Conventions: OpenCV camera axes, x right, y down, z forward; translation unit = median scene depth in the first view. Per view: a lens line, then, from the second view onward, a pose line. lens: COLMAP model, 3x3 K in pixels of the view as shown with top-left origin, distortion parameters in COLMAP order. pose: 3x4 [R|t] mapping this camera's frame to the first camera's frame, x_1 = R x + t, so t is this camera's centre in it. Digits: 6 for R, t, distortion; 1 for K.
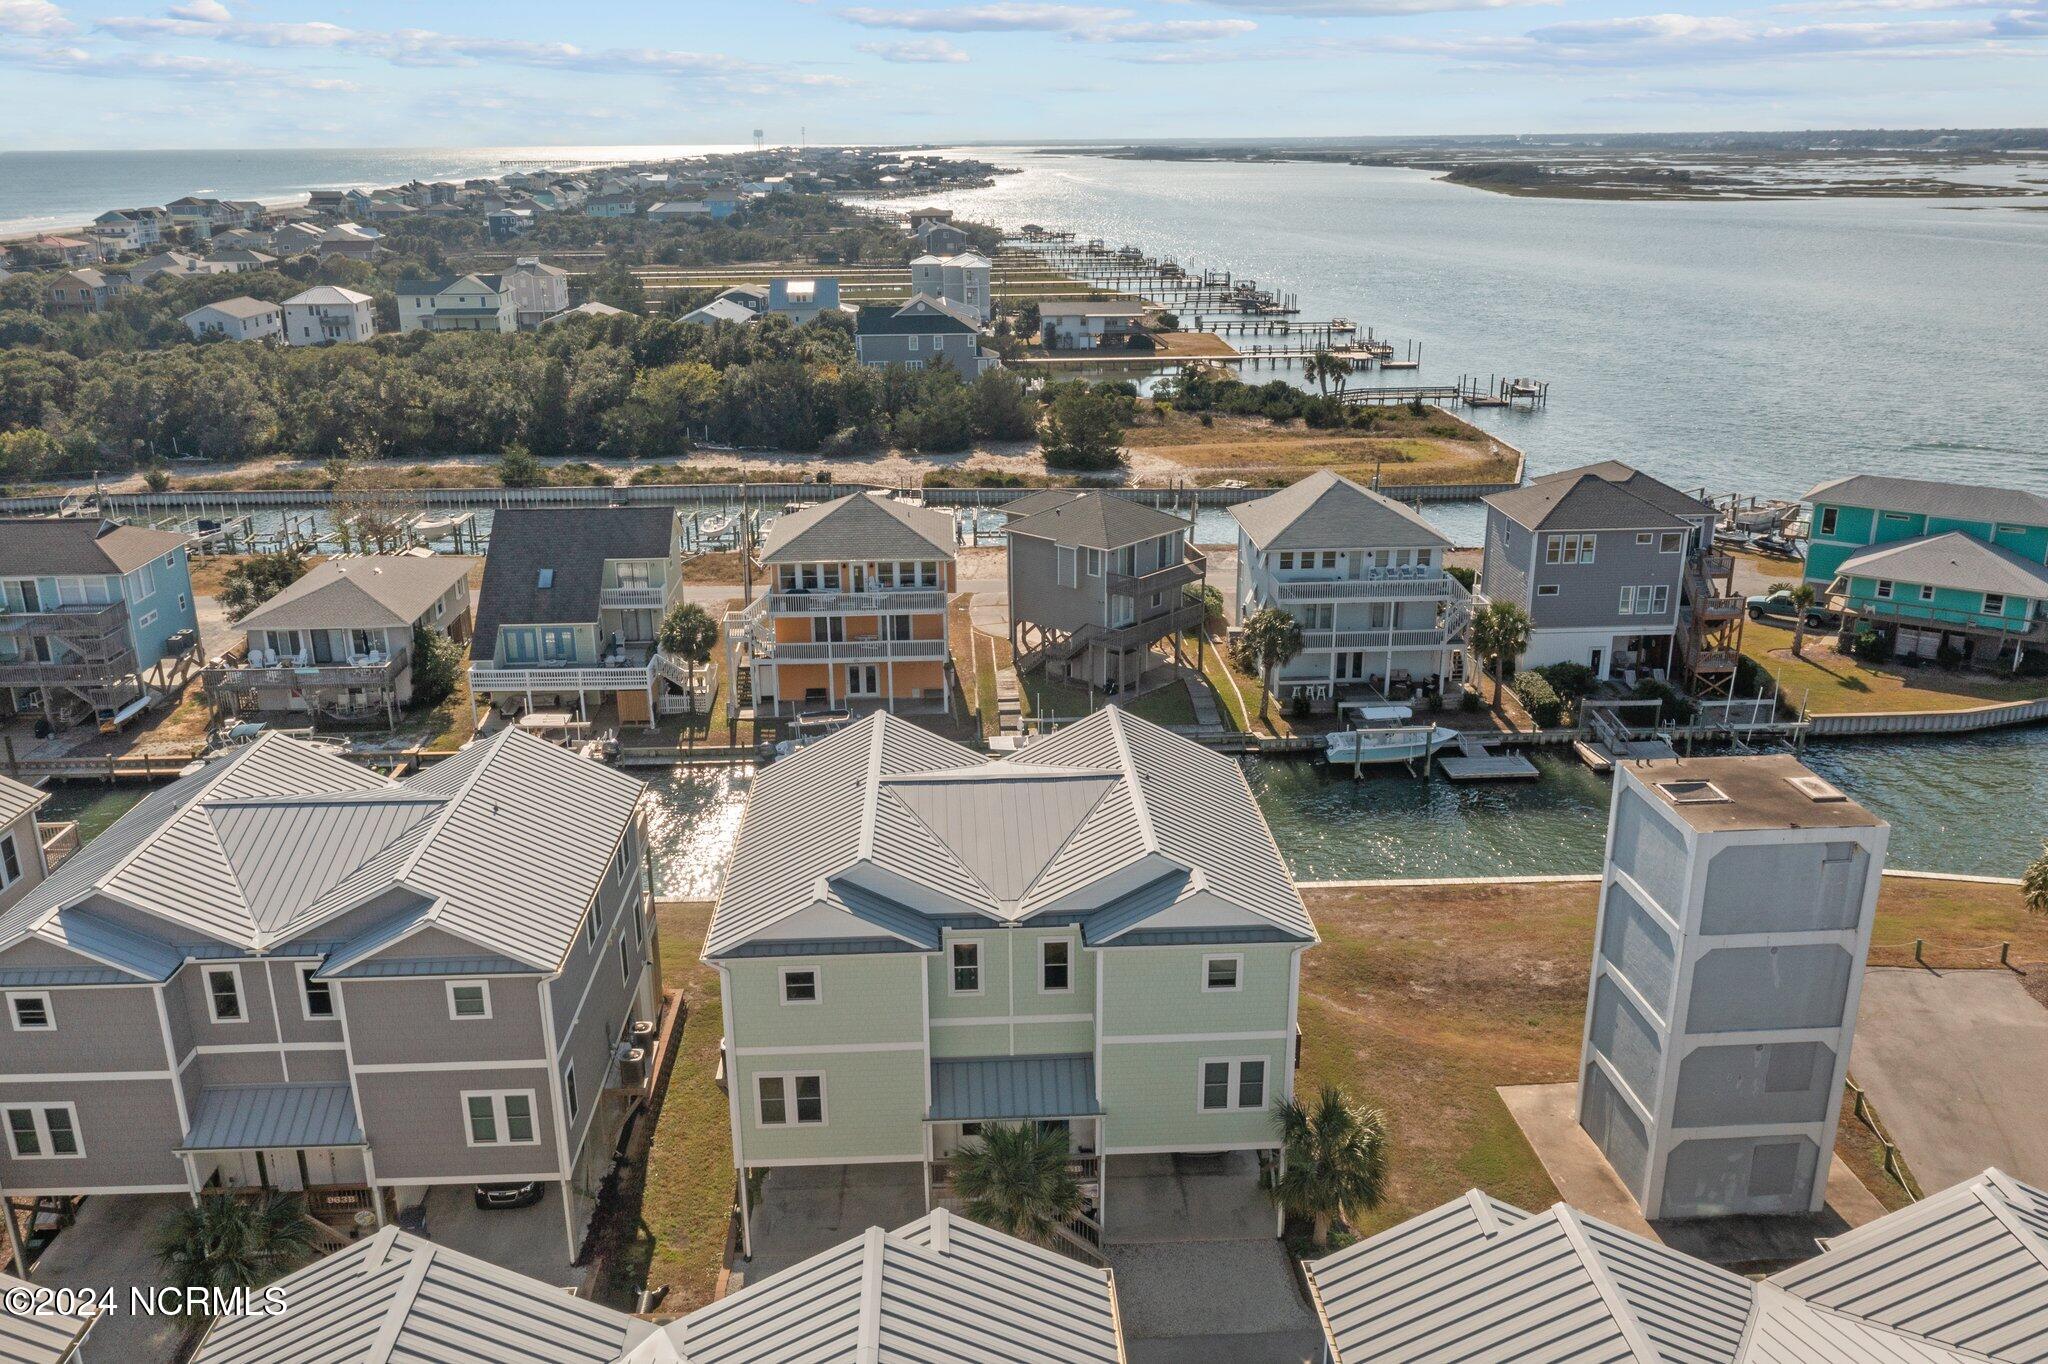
lens RADIAL K [[1622.9, 0, 996.1], [0, 1622.9, 637.2], [0, 0, 1]] dist [-0.004310, 0.005275]
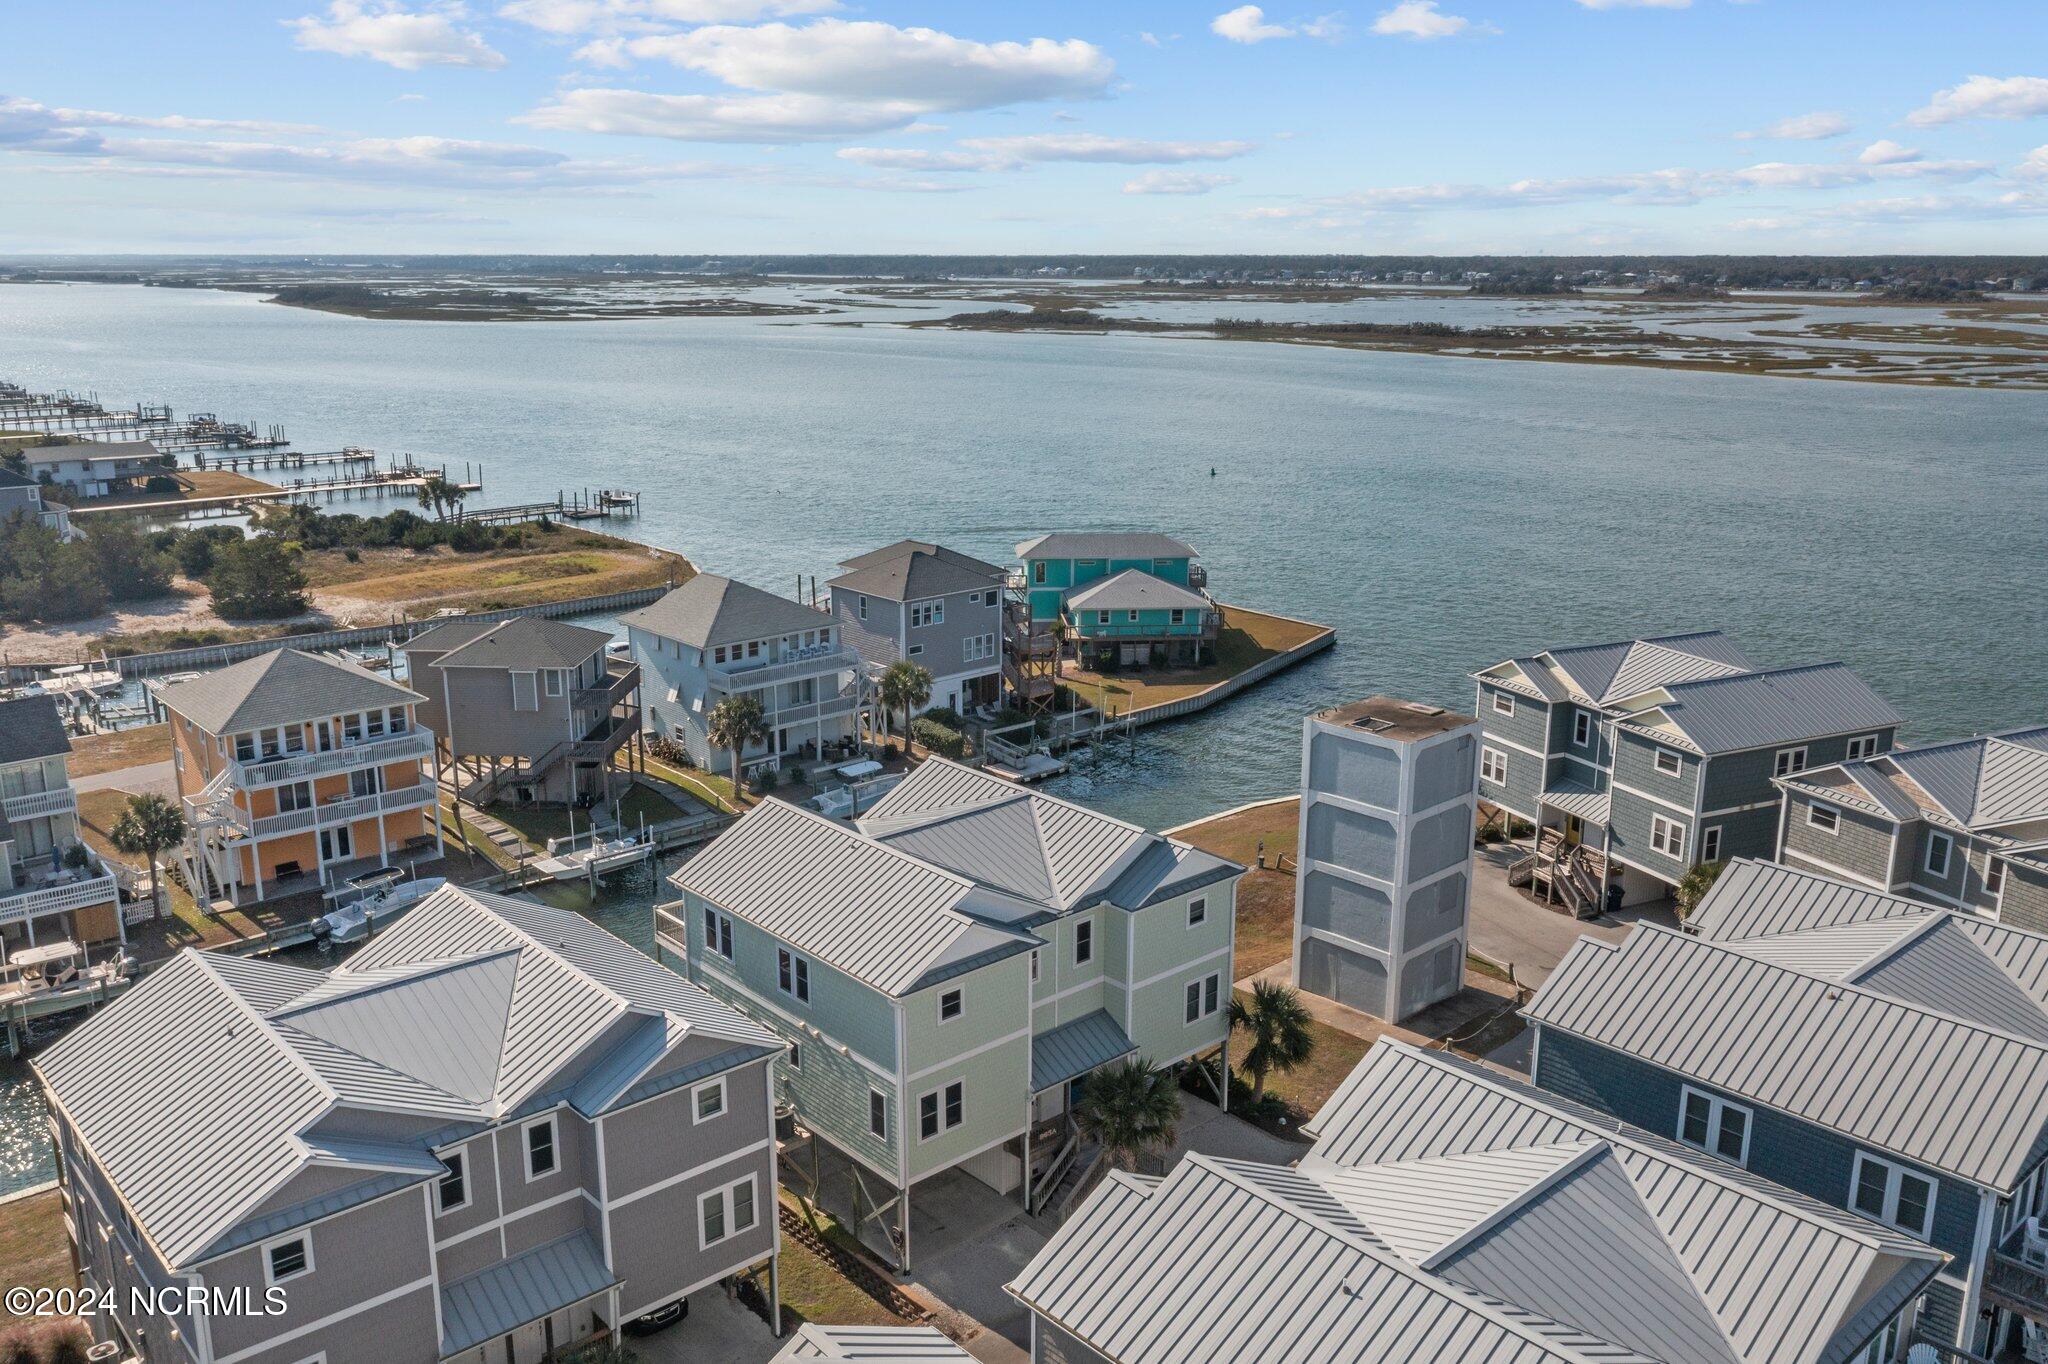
lens RADIAL K [[1640.4, 0, 1024.0], [0, 1640.4, 682.0], [0, 0, 1]] dist [-0.006936, 0.000034]
pose [[0.772481, -0.146988, 0.617793, -0.348376], [0.175523, 0.984365, 0.014732, -0.009749], [-0.610299, 0.097057, 0.786203, 0.008931]]
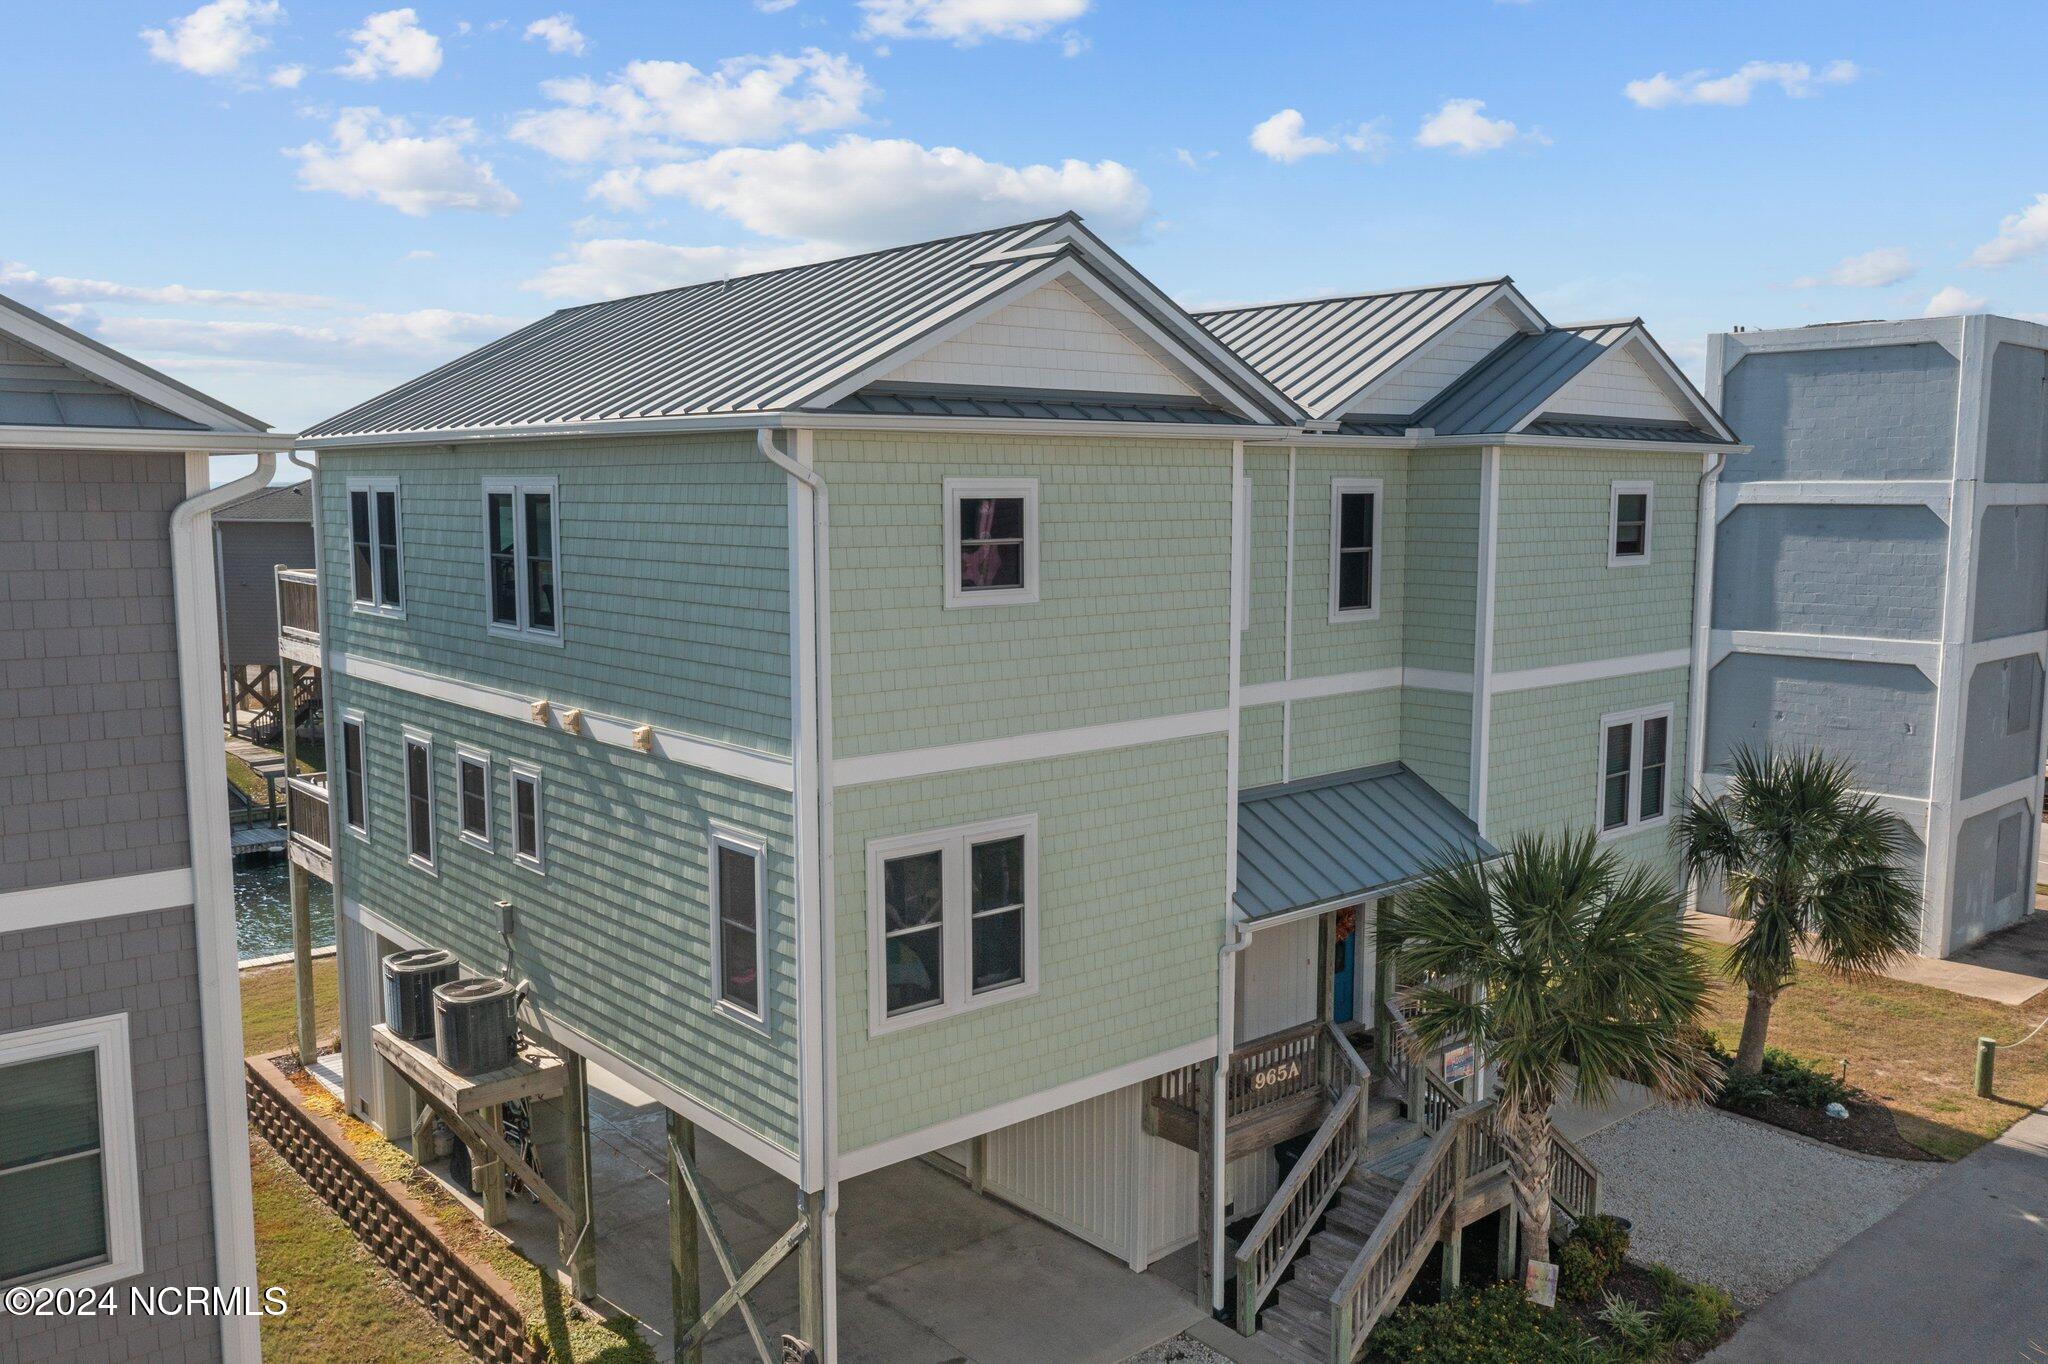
lens RADIAL K [[1653.4, 0, 1024.0], [0, 1653.4, 682.0], [0, 0, 1]] dist [-0.000946, -0.000663]
pose [[0.781682, -0.063367, 0.620450, -0.149834], [0.170427, 0.978664, -0.114764, 0.128159], [-0.599940, 0.195451, 0.775803, 0.330075]]
